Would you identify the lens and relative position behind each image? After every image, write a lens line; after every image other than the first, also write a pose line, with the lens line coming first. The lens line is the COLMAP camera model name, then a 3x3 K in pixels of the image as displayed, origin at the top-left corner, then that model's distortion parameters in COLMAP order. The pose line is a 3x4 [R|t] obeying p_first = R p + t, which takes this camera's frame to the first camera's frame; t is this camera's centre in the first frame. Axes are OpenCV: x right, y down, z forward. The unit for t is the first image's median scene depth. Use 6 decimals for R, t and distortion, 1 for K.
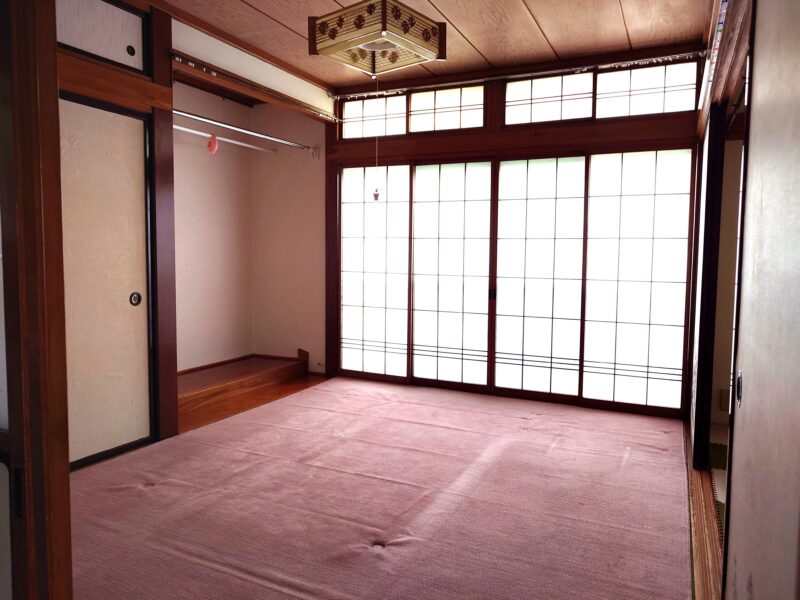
lens RADIAL K [[578.3, 0, 400.0], [0, 578.3, 300.0], [0, 0, 1]] dist [0.010662, 0.007976]
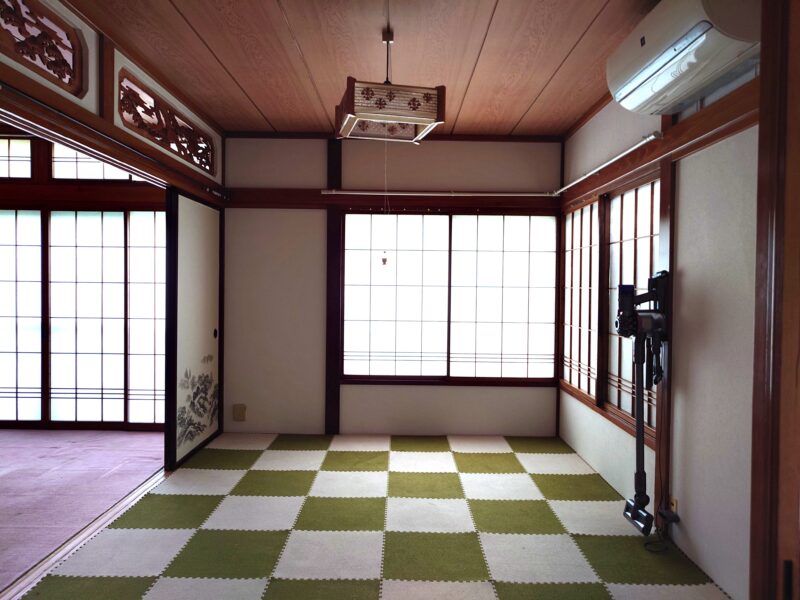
lens RADIAL K [[525.5, 0, 399.4], [0, 525.5, 315.5], [0, 0, 1]] dist [0.003661, 0.001644]
pose [[0.903543, -0.011889, 0.428332, 0.339322], [0.032862, 0.998594, -0.041603, 0.018665], [-0.427235, 0.051666, 0.902663, -0.159858]]
